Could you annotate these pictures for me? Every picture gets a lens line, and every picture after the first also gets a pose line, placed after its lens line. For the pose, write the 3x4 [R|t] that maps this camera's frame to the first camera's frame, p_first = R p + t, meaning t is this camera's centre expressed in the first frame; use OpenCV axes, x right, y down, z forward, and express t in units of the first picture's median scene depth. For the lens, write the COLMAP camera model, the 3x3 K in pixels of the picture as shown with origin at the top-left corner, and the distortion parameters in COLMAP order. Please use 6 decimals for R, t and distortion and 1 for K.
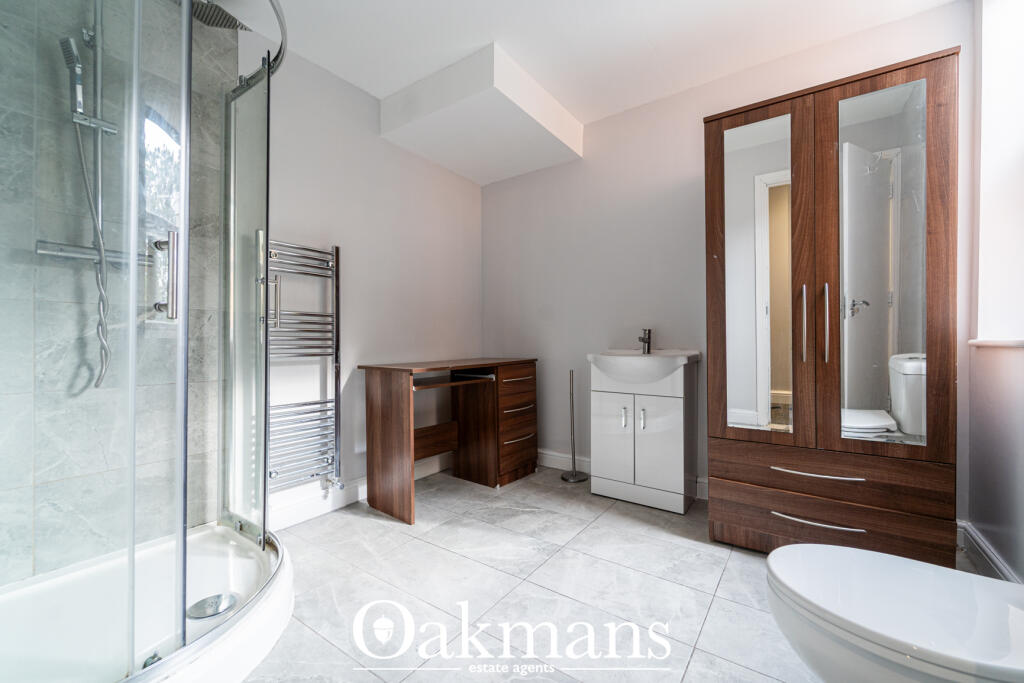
lens RADIAL K [[411.1, 0, 513.8], [0, 411.1, 342.1], [0, 0, 1]] dist [0.003062, -0.004689]
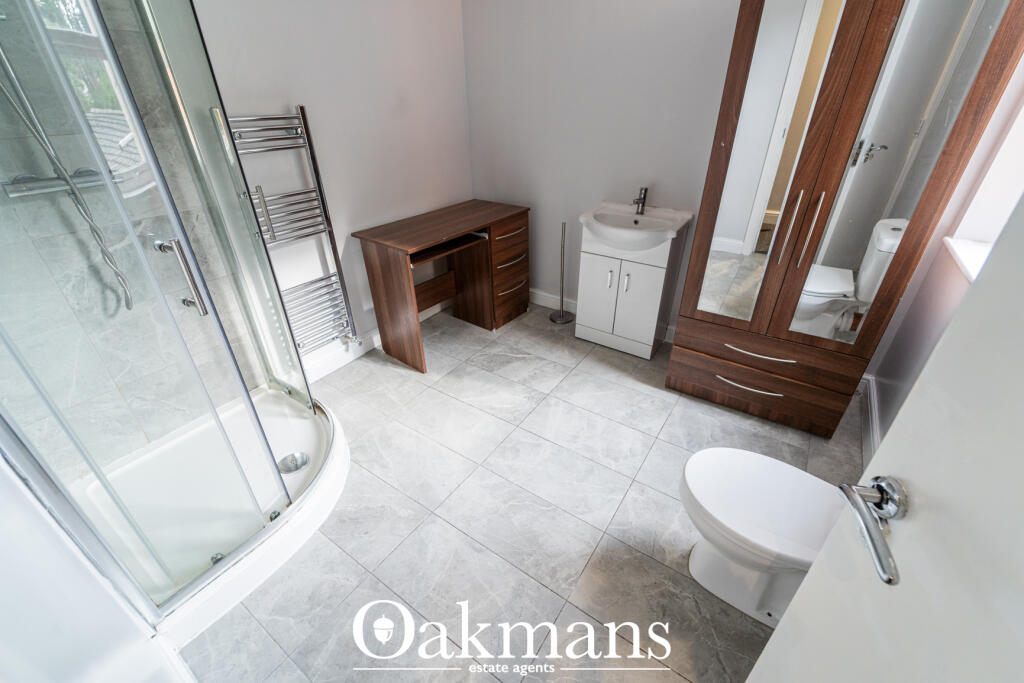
lens RADIAL K [[413.0, 0, 512.0], [0, 413.0, 341.5], [0, 0, 1]] dist [-0.001406, -0.000988]
pose [[0.999824, -0.016829, 0.008255, 0.001451], [0.010507, 0.867859, 0.496700, -0.235066], [-0.015523, -0.496526, 0.867883, -0.014647]]
